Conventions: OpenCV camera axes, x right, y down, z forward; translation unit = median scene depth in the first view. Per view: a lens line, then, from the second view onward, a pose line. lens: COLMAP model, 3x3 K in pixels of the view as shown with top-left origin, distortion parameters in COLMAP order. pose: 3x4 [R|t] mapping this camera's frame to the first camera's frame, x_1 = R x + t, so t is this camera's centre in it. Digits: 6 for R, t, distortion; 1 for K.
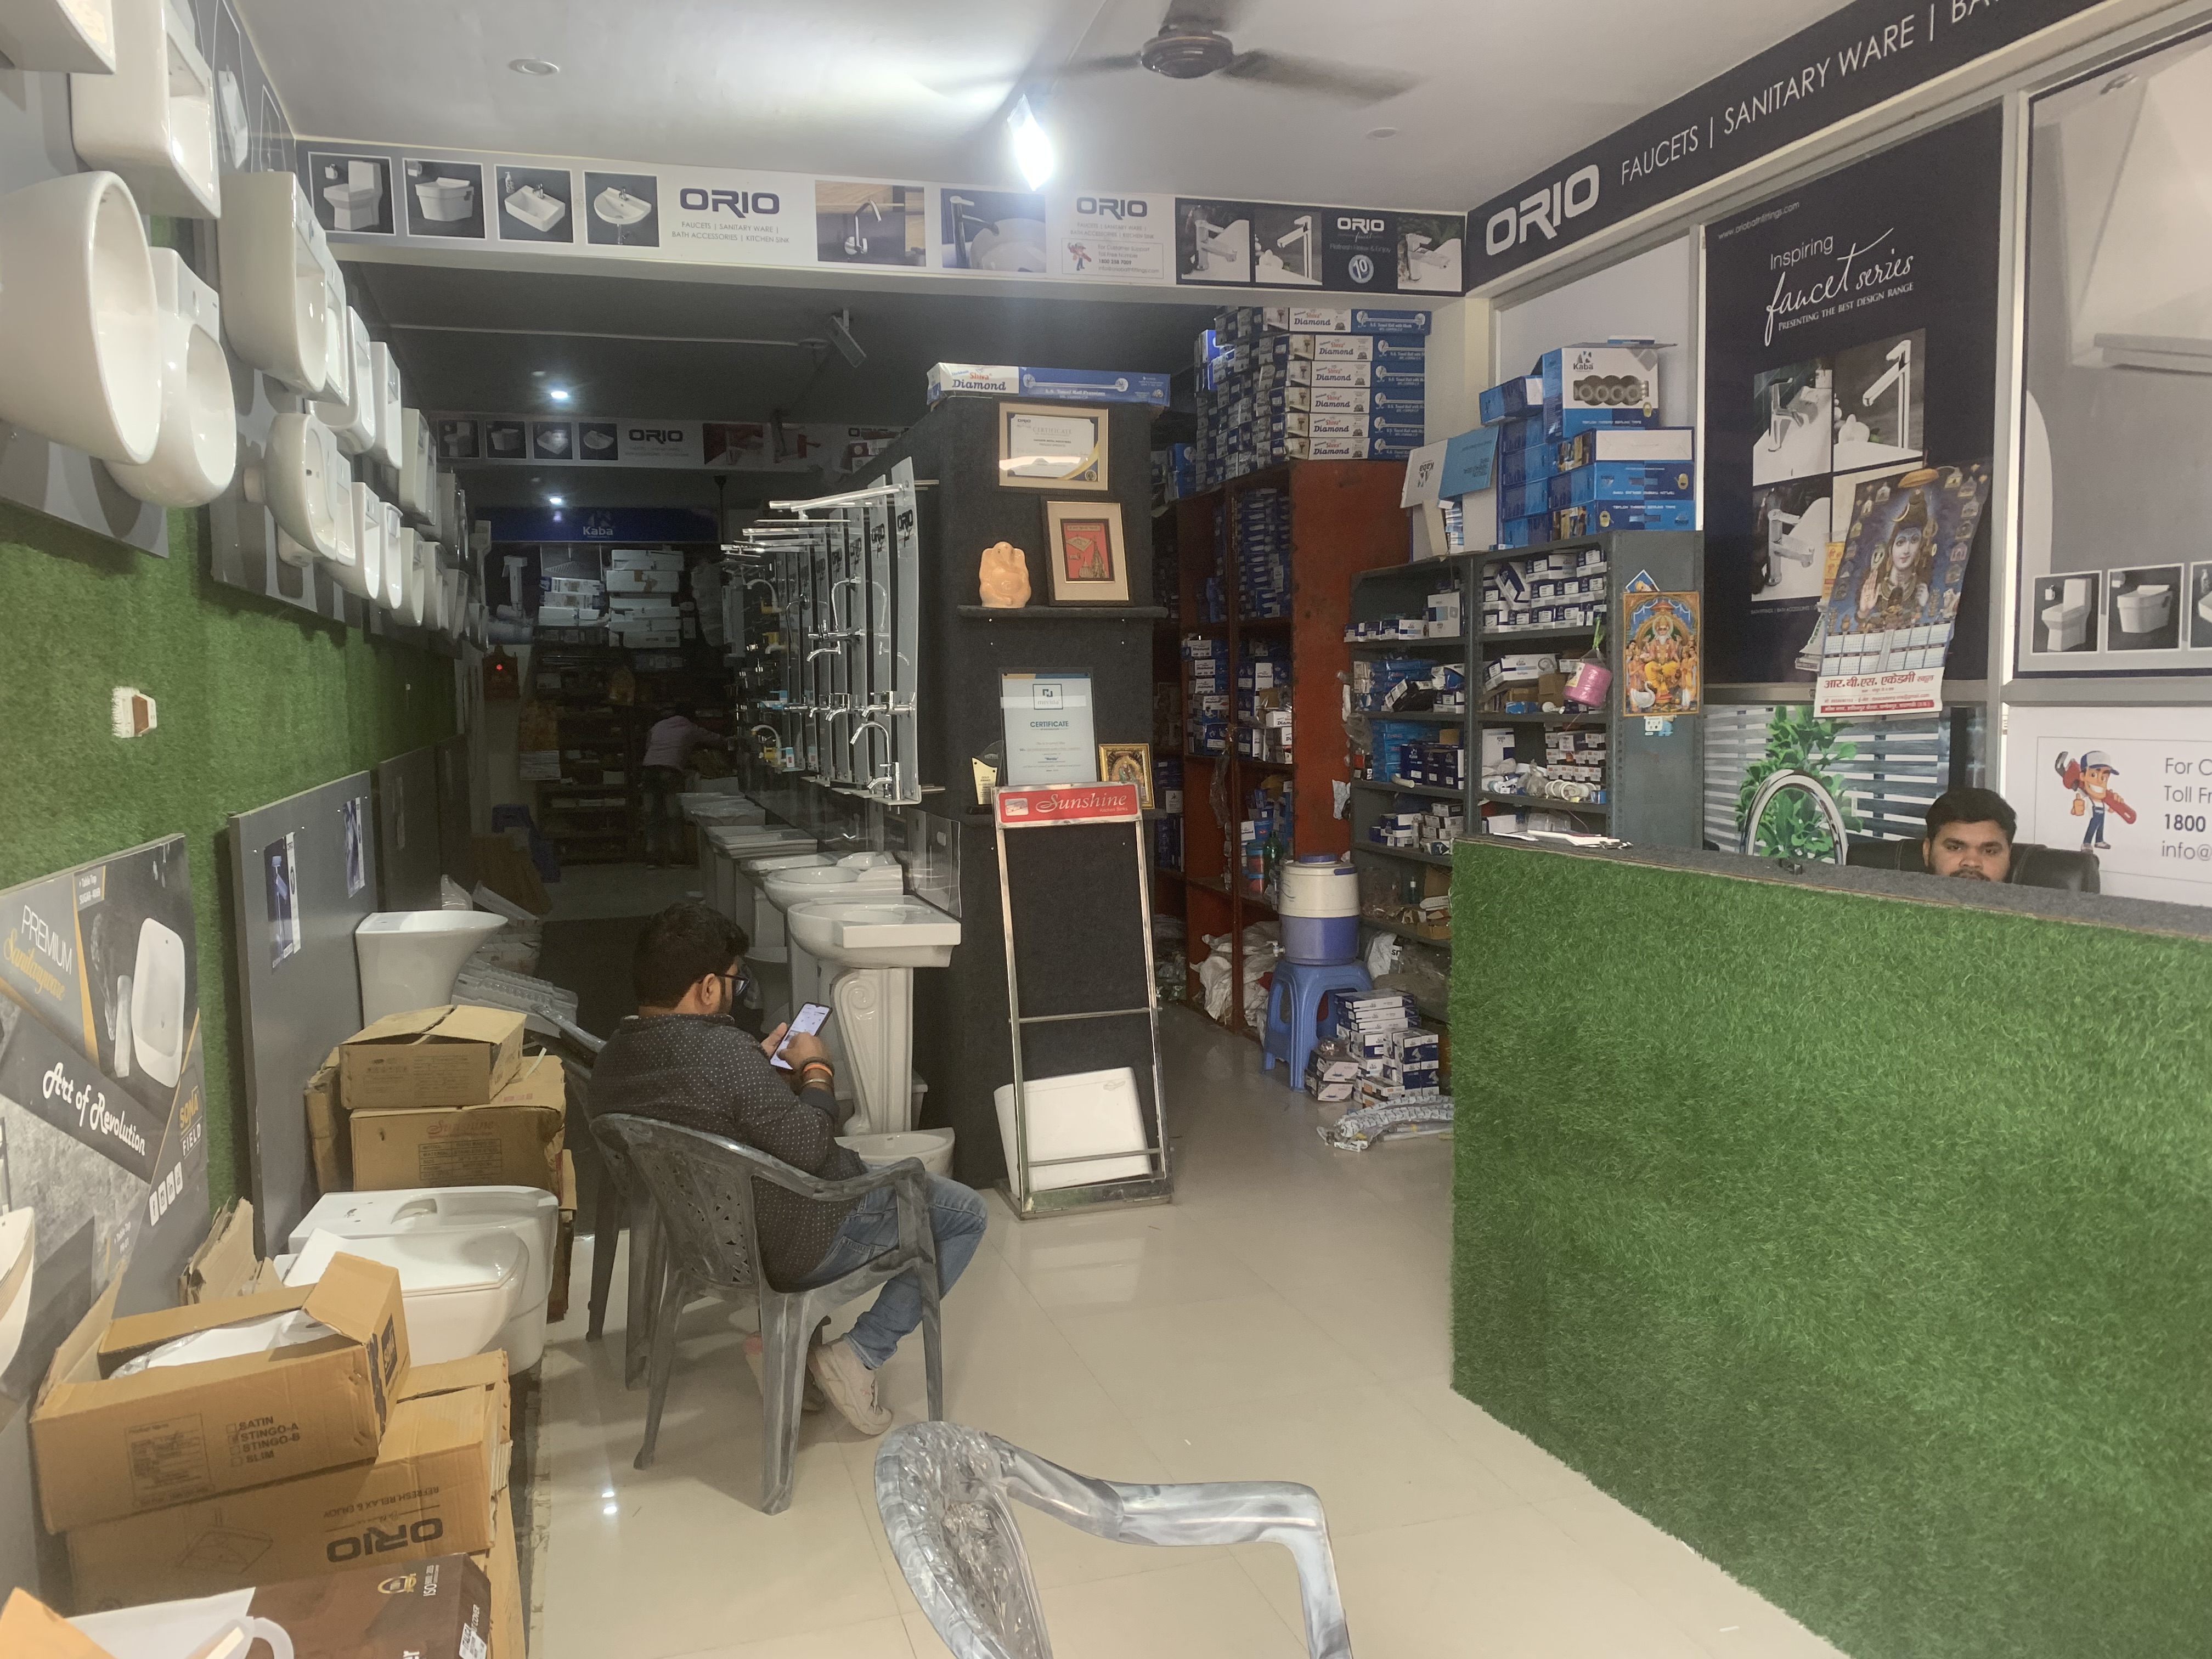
lens RADIAL K [[1671.5, 0, 1098.5], [0, 1671.5, 828.5], [0, 0, 1]] dist [0.124808, -0.231873]
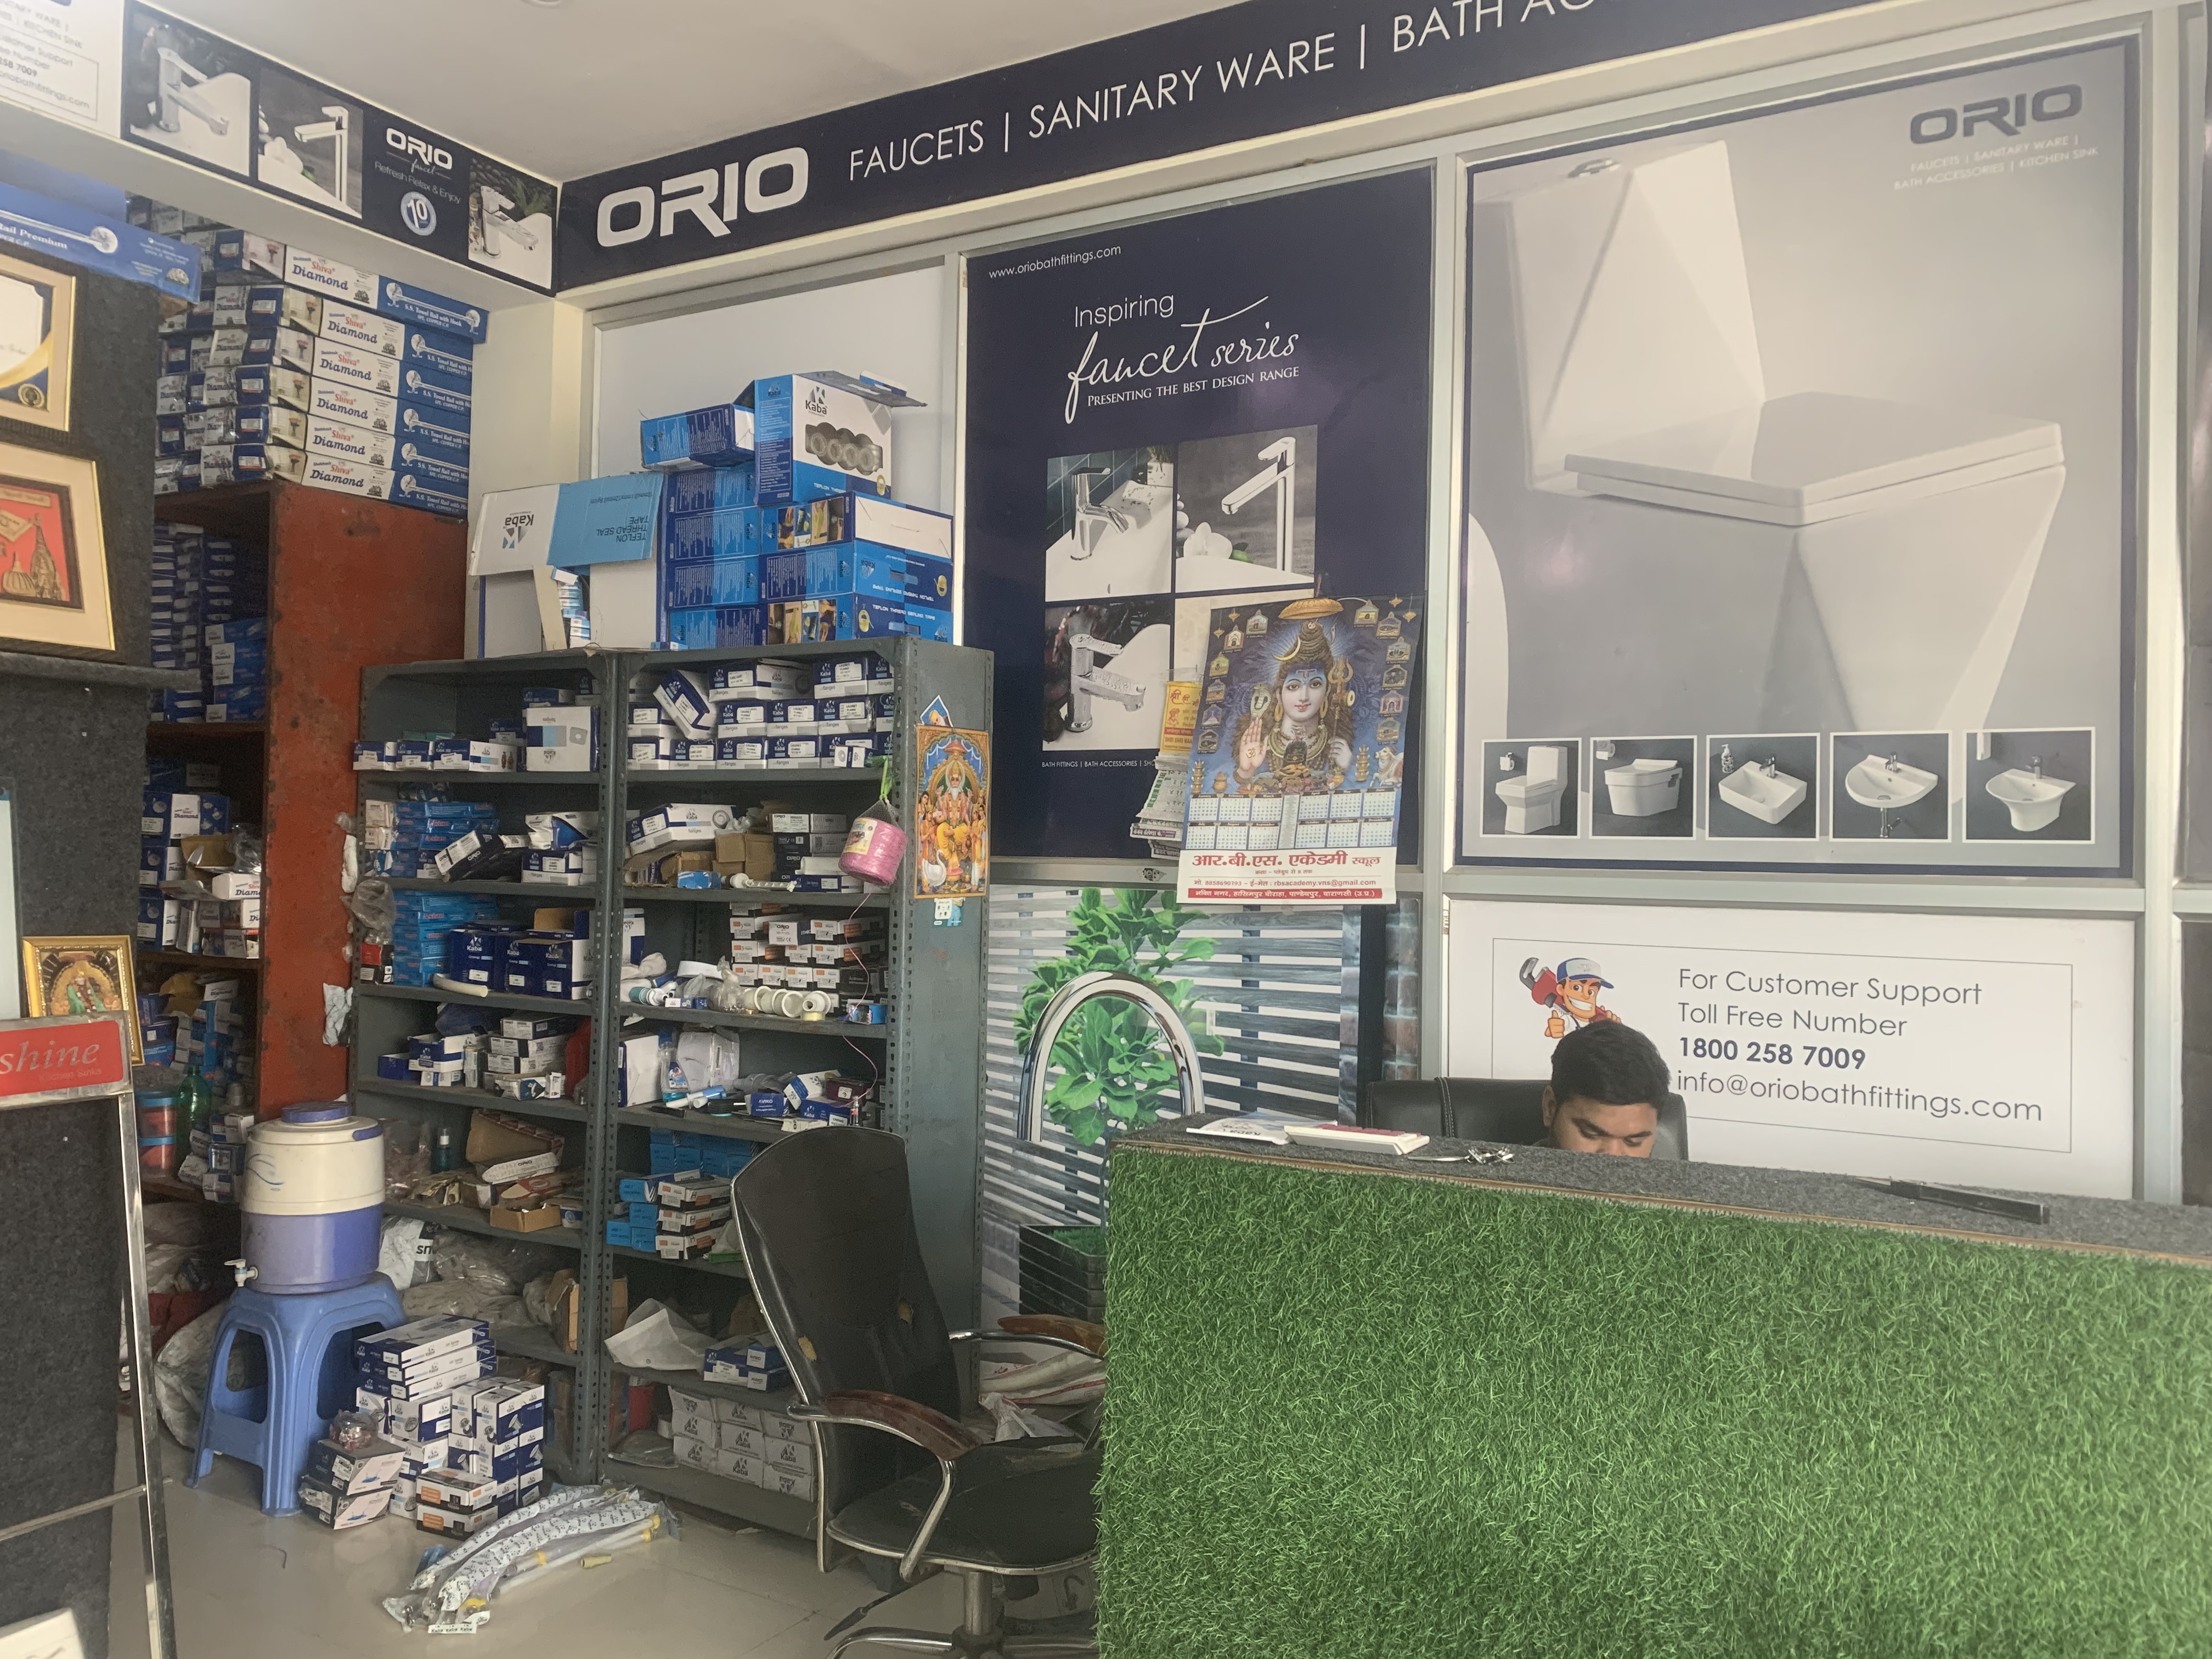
lens RADIAL K [[1671.5, 0, 1098.5], [0, 1671.5, 828.5], [0, 0, 1]] dist [0.124808, -0.231873]
pose [[0.745940, 0.043021, 0.664622, -0.088493], [0.022550, 0.995708, -0.089762, -0.028672], [-0.665631, 0.081944, 0.741768, 0.397376]]
